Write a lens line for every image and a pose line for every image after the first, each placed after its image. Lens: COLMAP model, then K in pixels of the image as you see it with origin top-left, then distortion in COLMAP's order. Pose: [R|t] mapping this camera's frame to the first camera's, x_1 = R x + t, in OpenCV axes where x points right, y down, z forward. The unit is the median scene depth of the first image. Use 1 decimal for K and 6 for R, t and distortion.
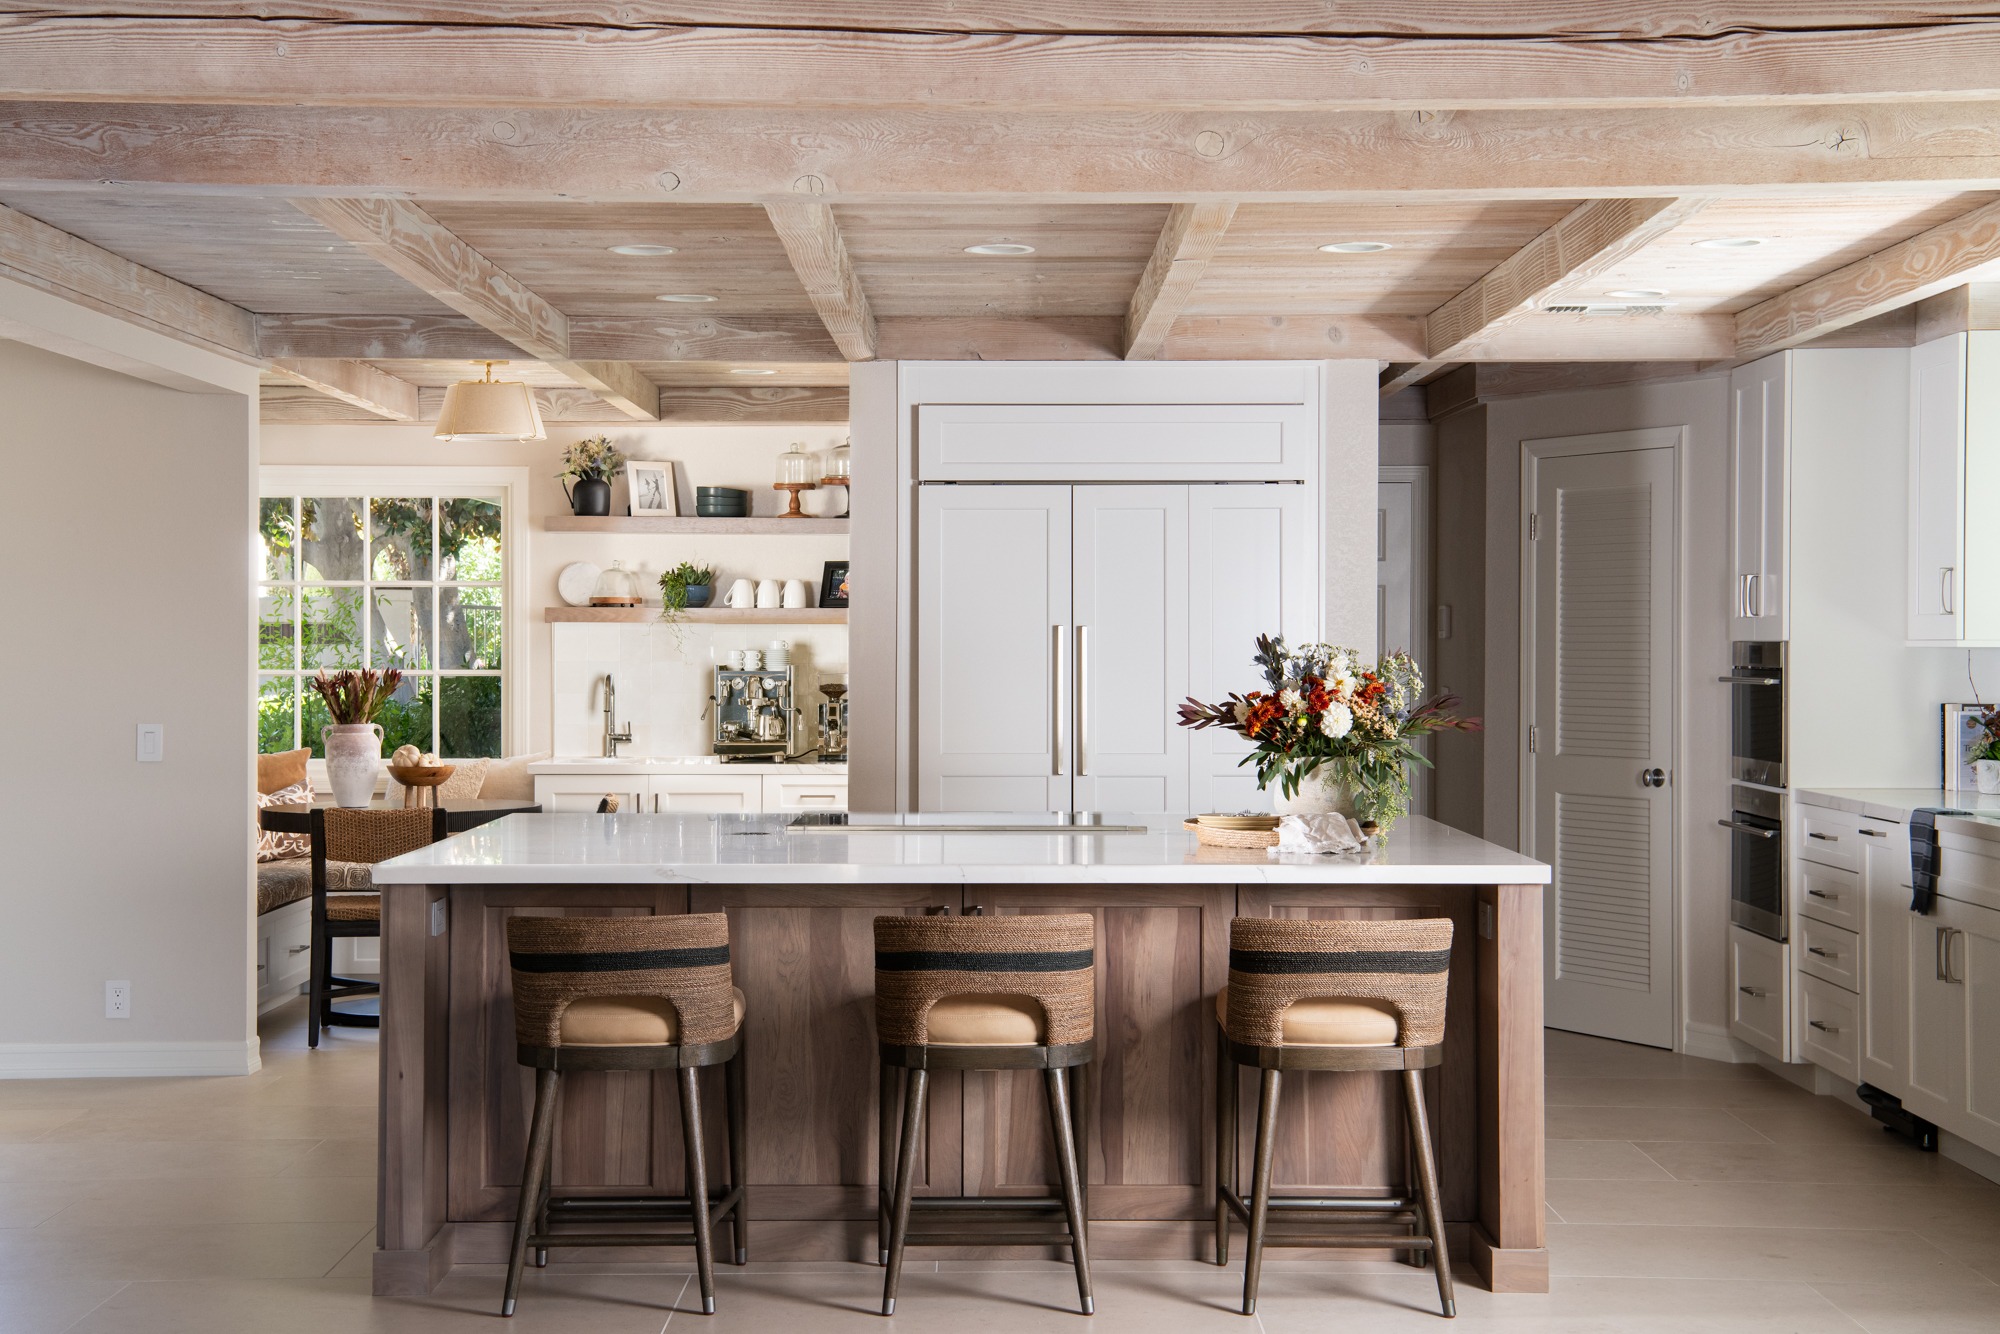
lens RADIAL K [[3229.3, 0, 999.4], [0, 3229.3, 679.1], [0, 0, 1]] dist [0.237237, 0.000000]
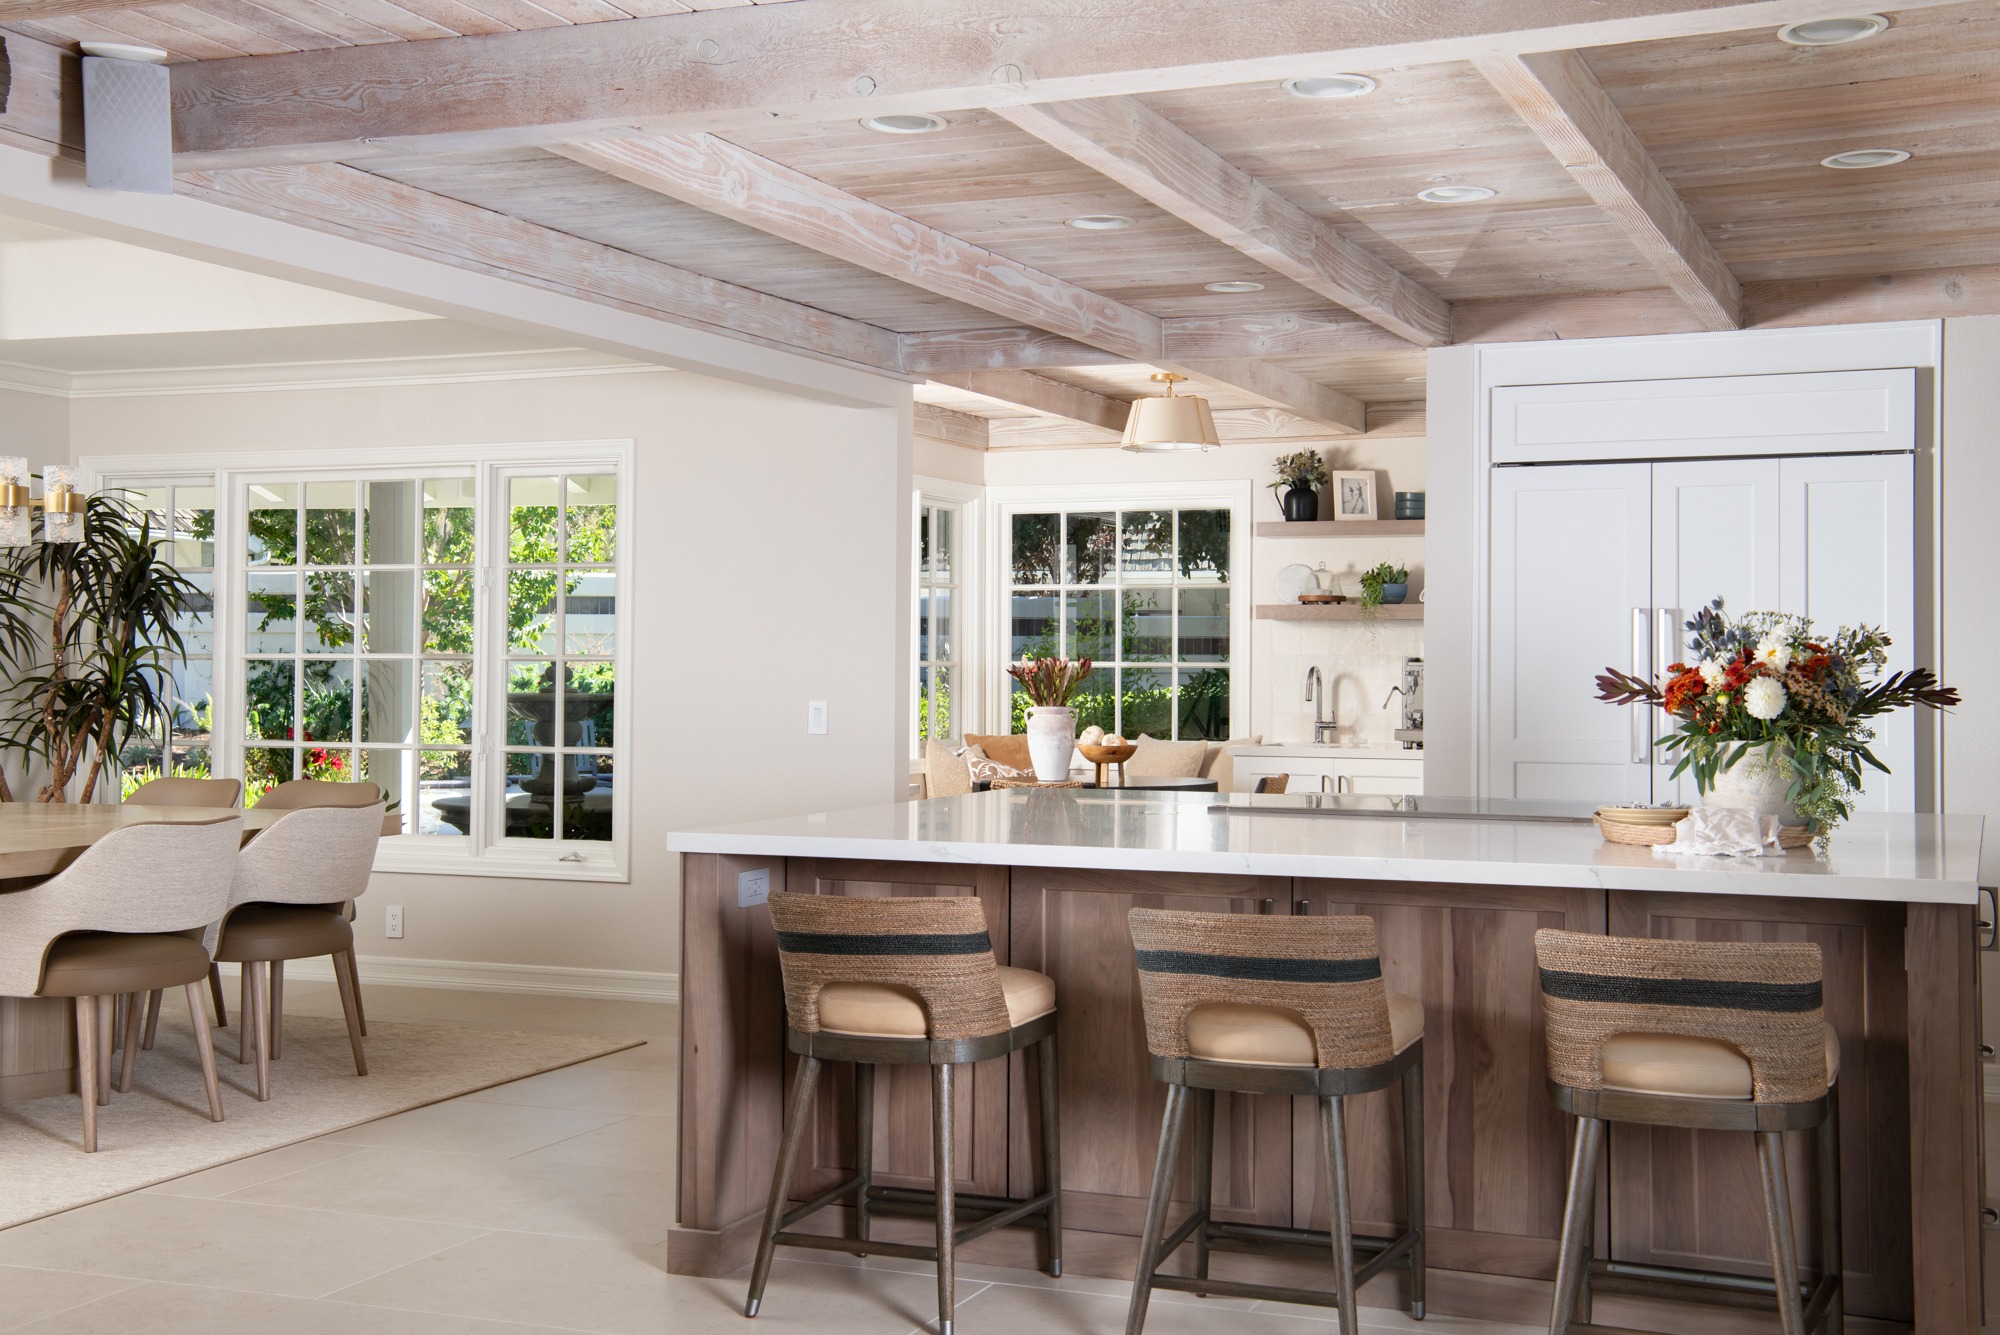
lens RADIAL K [[2446.8, 0, 998.7], [0, 2446.8, 651.9], [0, 0, 1]] dist [0.107739, 0.000000]
pose [[0.921788, 0.001524, -0.387691, 0.176208], [-0.008263, 0.999842, -0.015717, 0.013140], [0.387606, 0.017692, 0.921655, 0.343210]]
